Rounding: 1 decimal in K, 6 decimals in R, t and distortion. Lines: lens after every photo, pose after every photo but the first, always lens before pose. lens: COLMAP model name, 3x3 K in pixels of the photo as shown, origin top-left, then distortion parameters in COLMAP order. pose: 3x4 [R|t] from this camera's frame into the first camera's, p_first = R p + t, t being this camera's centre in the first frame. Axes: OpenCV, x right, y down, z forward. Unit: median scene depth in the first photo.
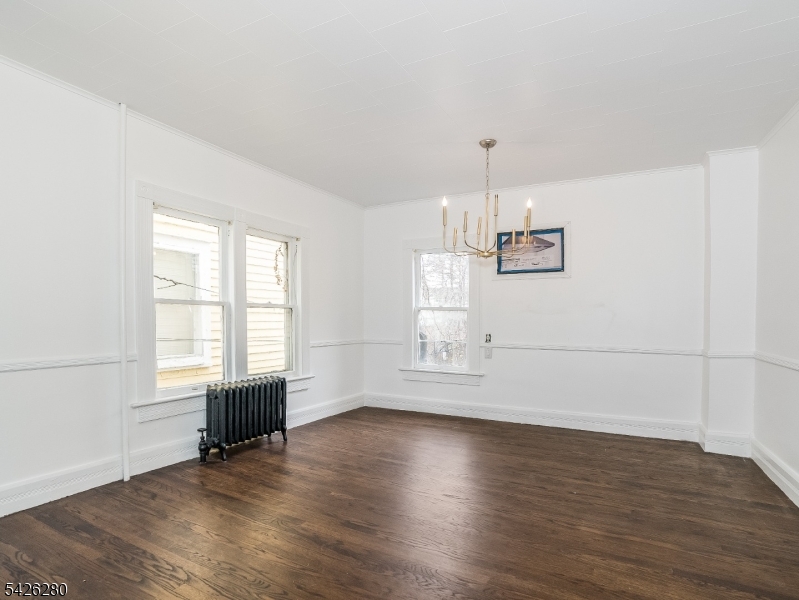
lens RADIAL K [[403.0, 0, 440.9], [0, 403.0, 331.3], [0, 0, 1]] dist [-0.035298, 0.001121]
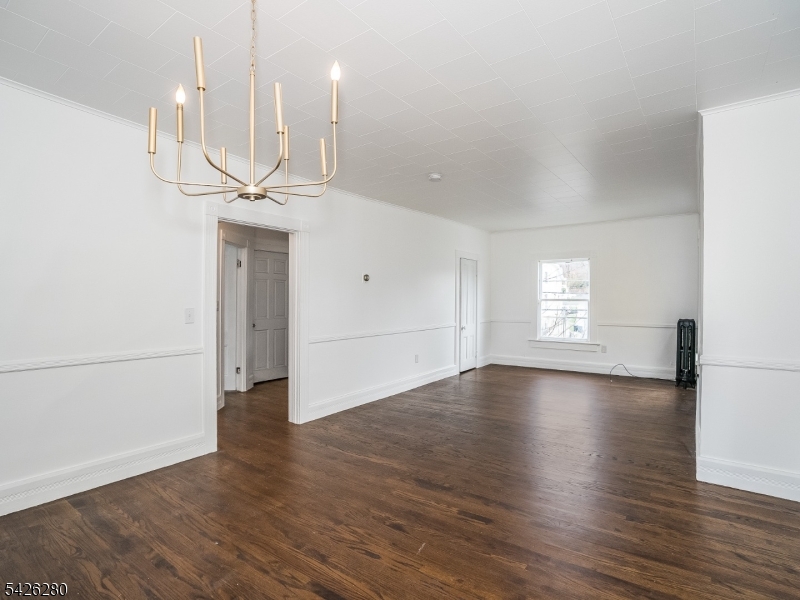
lens RADIAL K [[398.2, 0, 418.0], [0, 398.2, 302.2], [0, 0, 1]] dist [-0.023807, 0.000348]
pose [[-0.981511, -0.009596, 0.191166, -0.143657], [-0.003285, 0.999440, 0.033304, -0.073644], [-0.191378, 0.032060, -0.980993, 1.168108]]
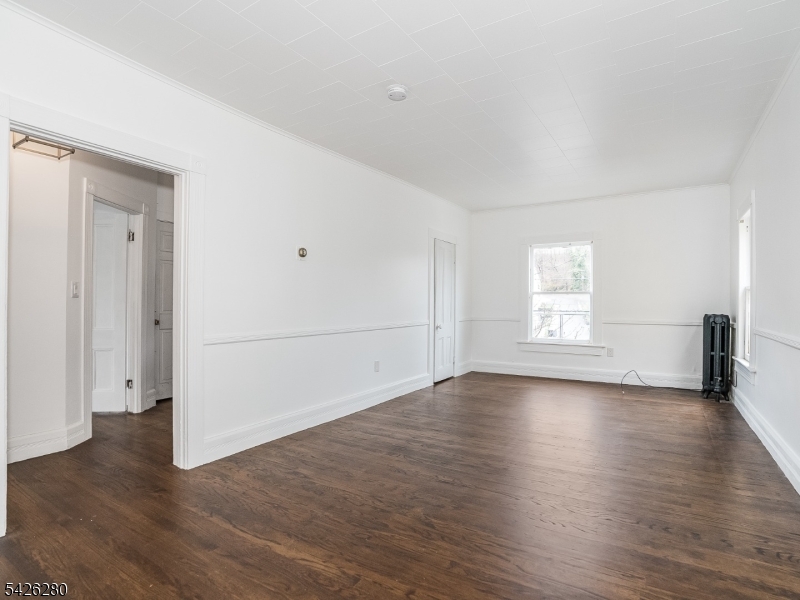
lens RADIAL K [[403.9, 0, 424.2], [0, 403.9, 302.8], [0, 0, 1]] dist [-0.060490, 0.030609]
pose [[-0.993616, -0.011824, 0.112192, -0.112338], [-0.009385, 0.999709, 0.022240, -0.016871], [-0.112422, 0.021045, -0.993438, 0.812036]]
